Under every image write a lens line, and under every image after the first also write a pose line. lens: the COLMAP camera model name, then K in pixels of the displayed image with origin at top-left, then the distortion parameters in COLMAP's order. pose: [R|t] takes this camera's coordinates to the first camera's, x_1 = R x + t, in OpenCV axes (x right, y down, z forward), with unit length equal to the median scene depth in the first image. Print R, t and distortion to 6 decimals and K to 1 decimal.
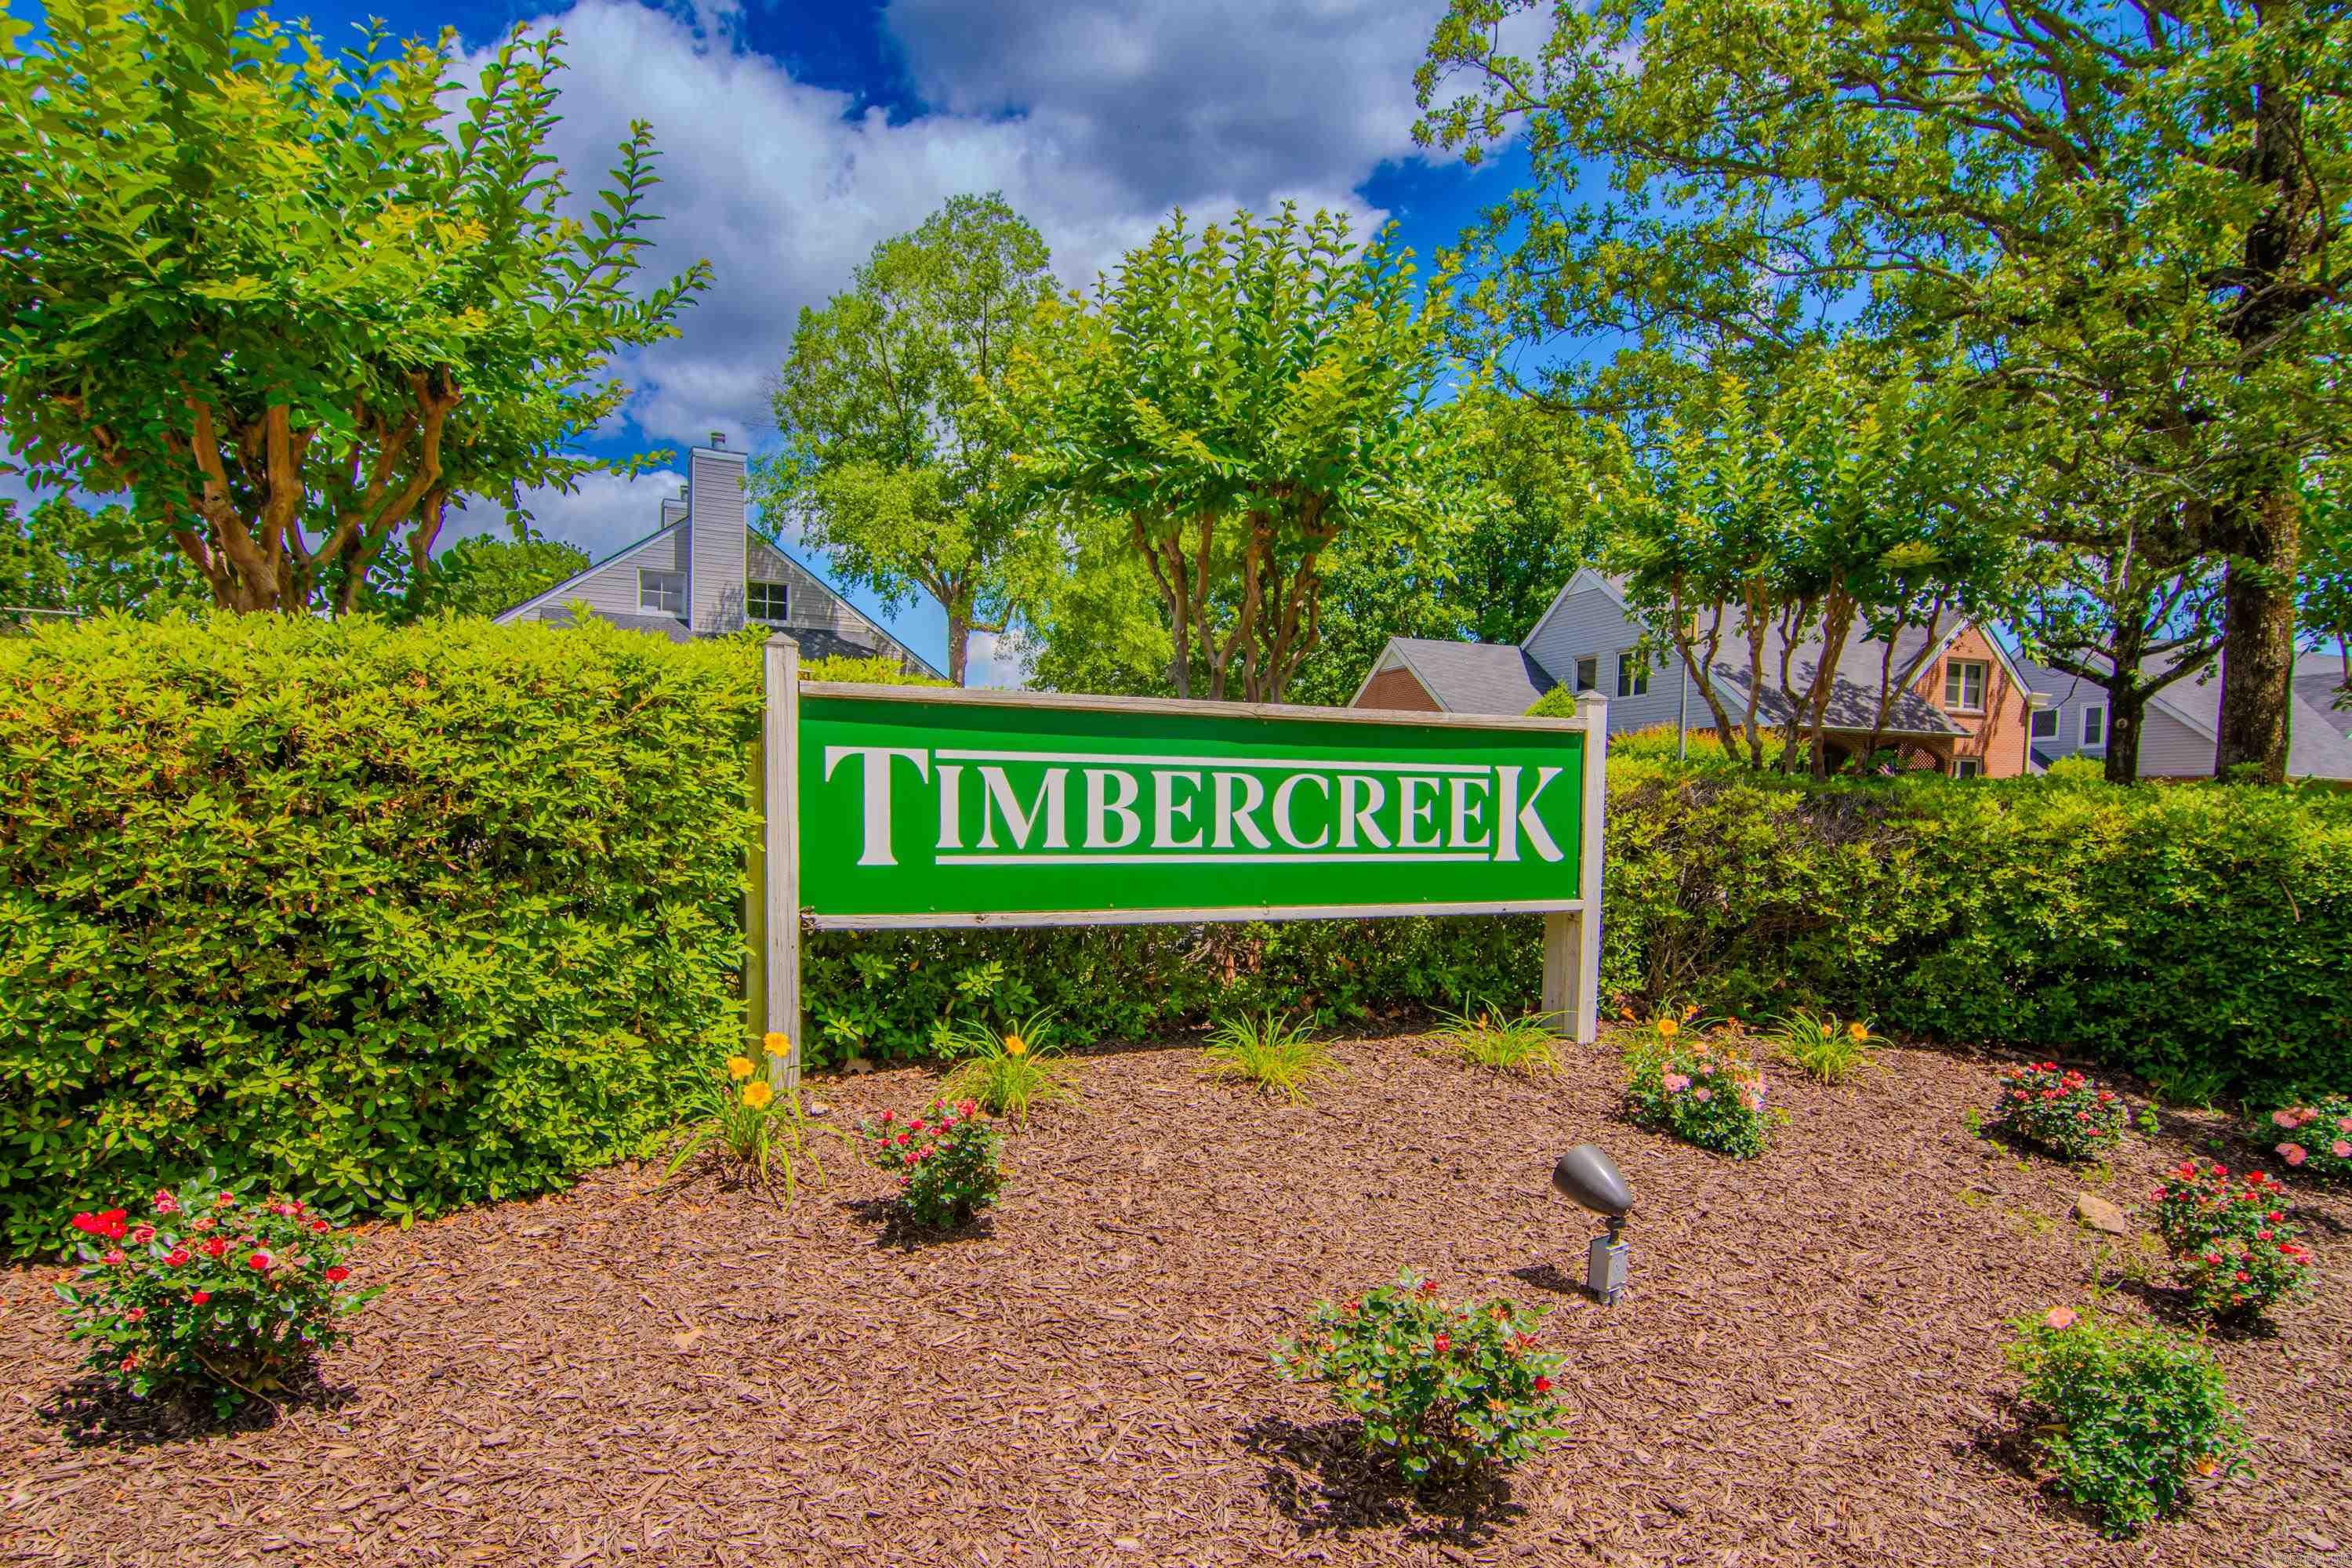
lens RADIAL K [[1207.2, 0, 1180.6], [0, 1207.2, 796.3], [0, 0, 1]] dist [-0.002794, 0.000366]
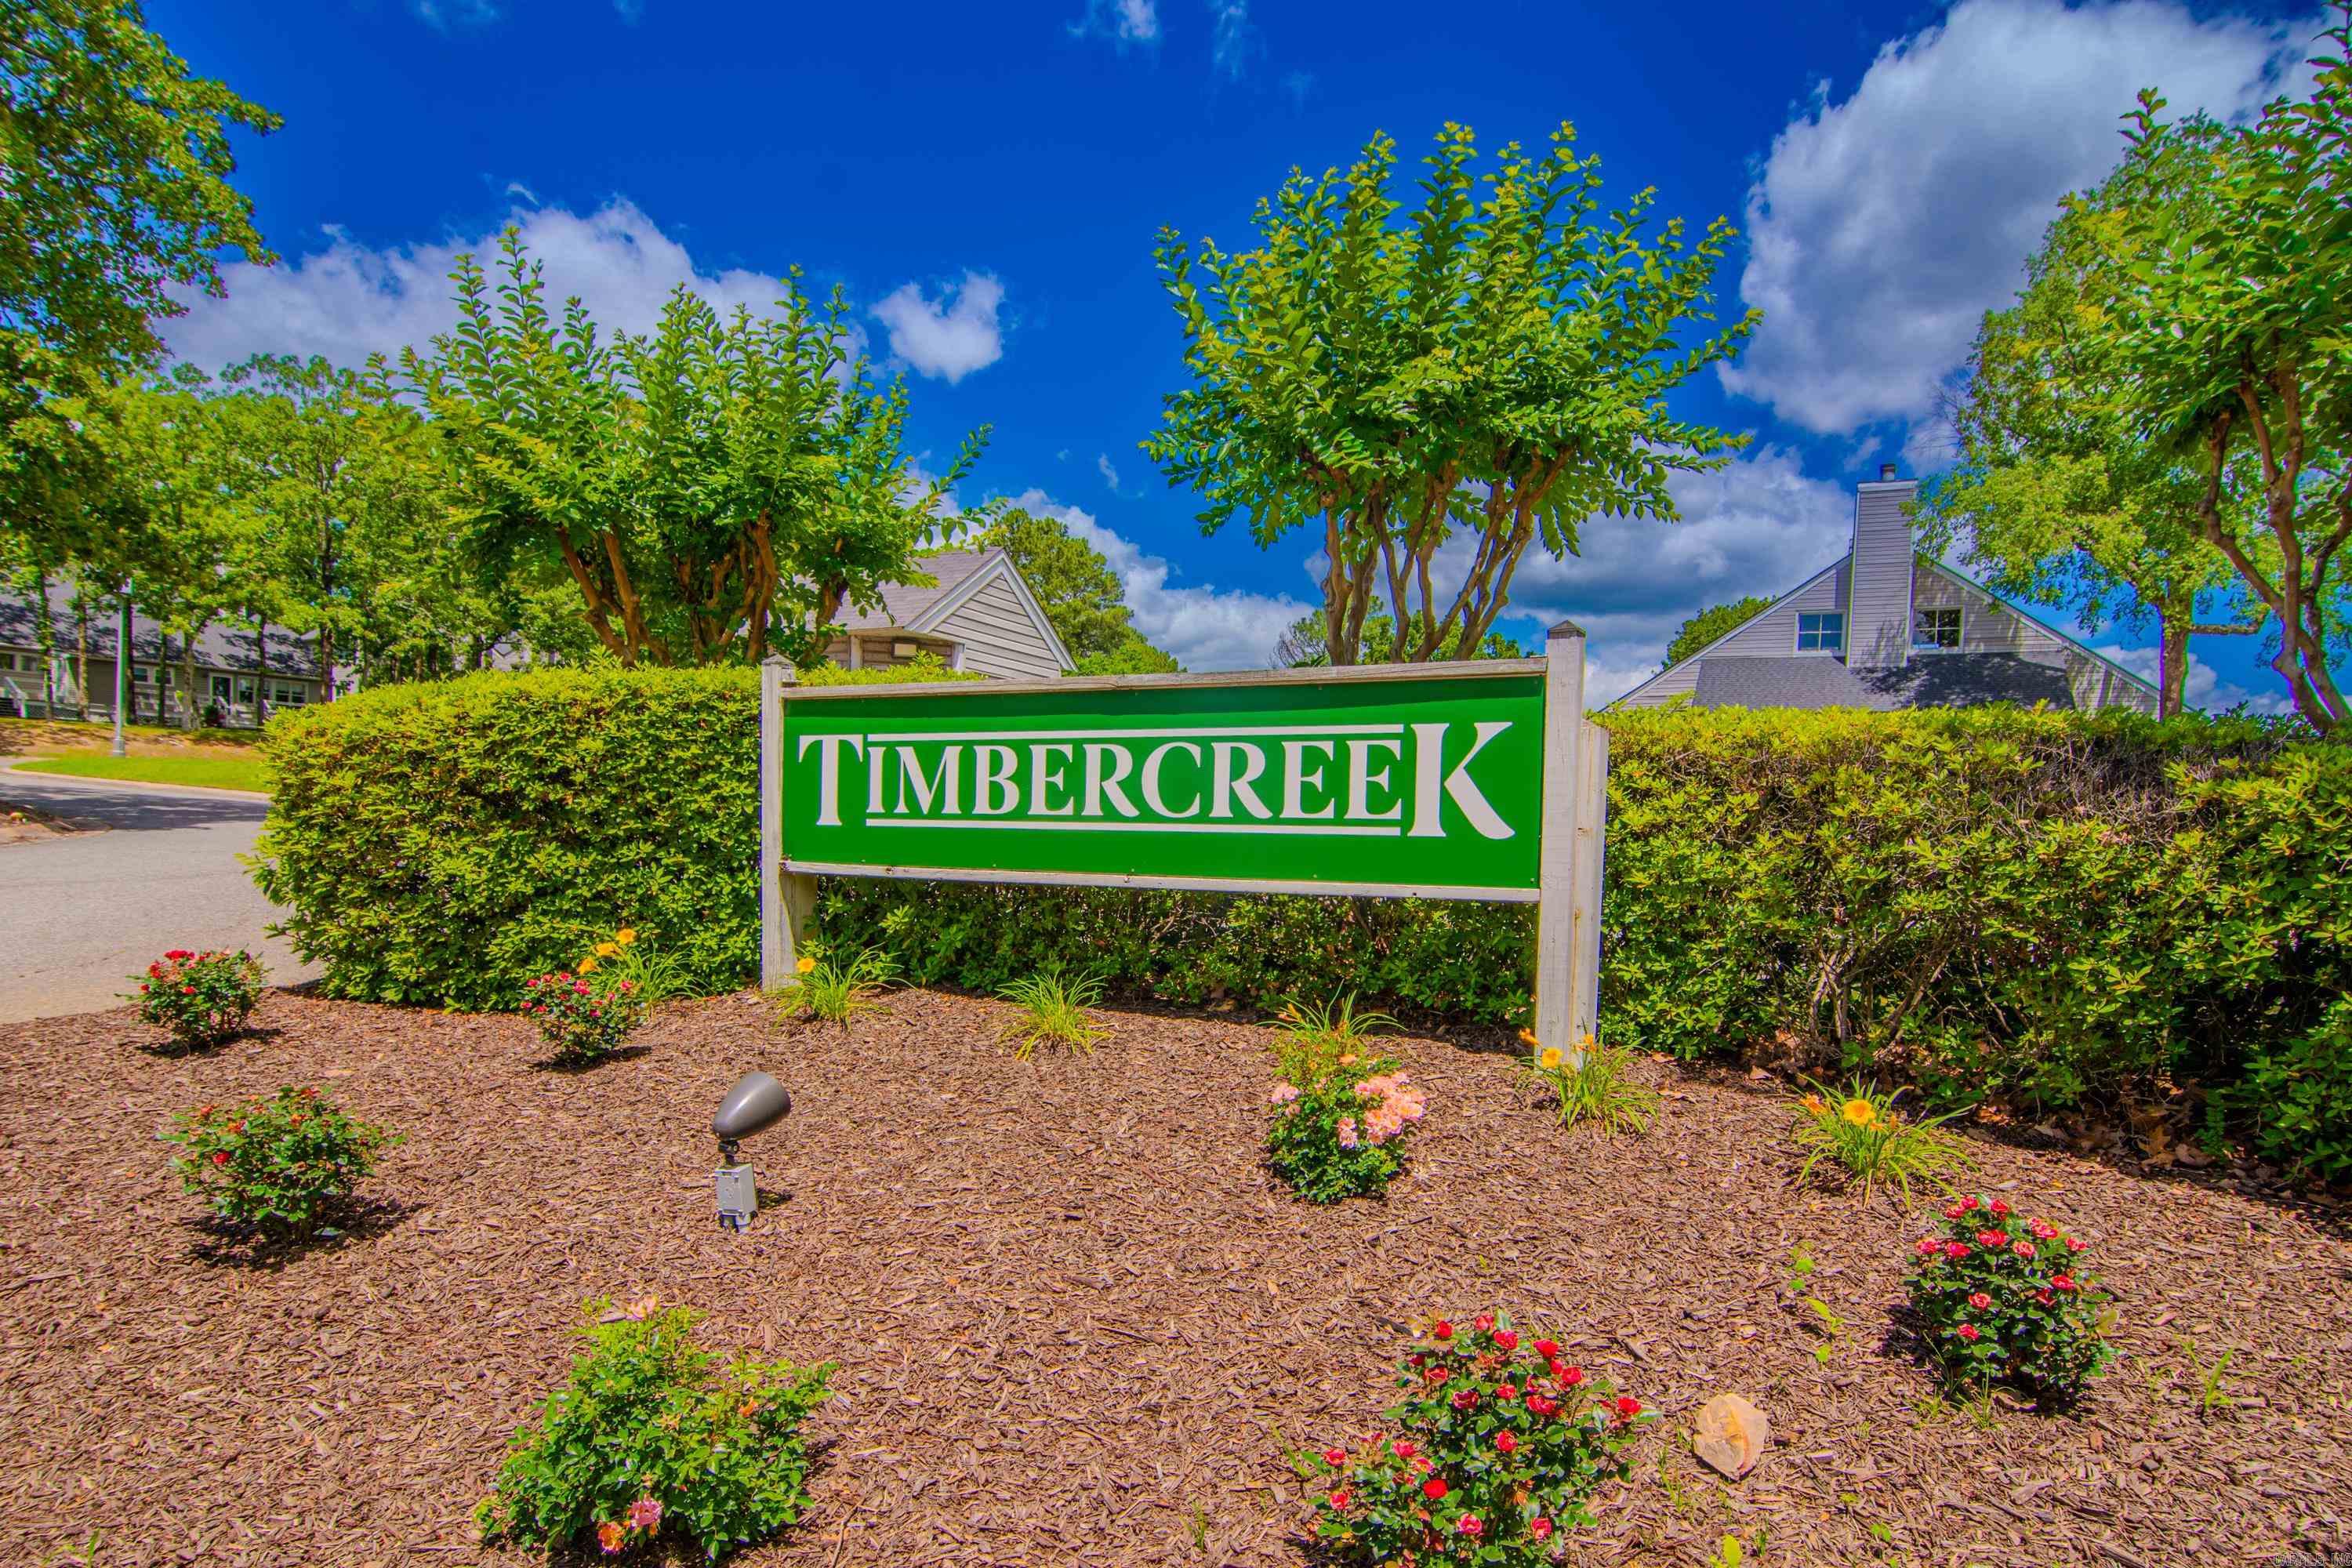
lens RADIAL K [[1207.2, 0, 1180.6], [0, 1207.2, 796.3], [0, 0, 1]] dist [-0.002794, 0.000366]
pose [[0.694009, -0.002055, -0.719964, 0.838569], [0.015749, 0.999800, 0.012328, 0.013917], [0.719794, -0.019894, 0.693902, 0.326645]]
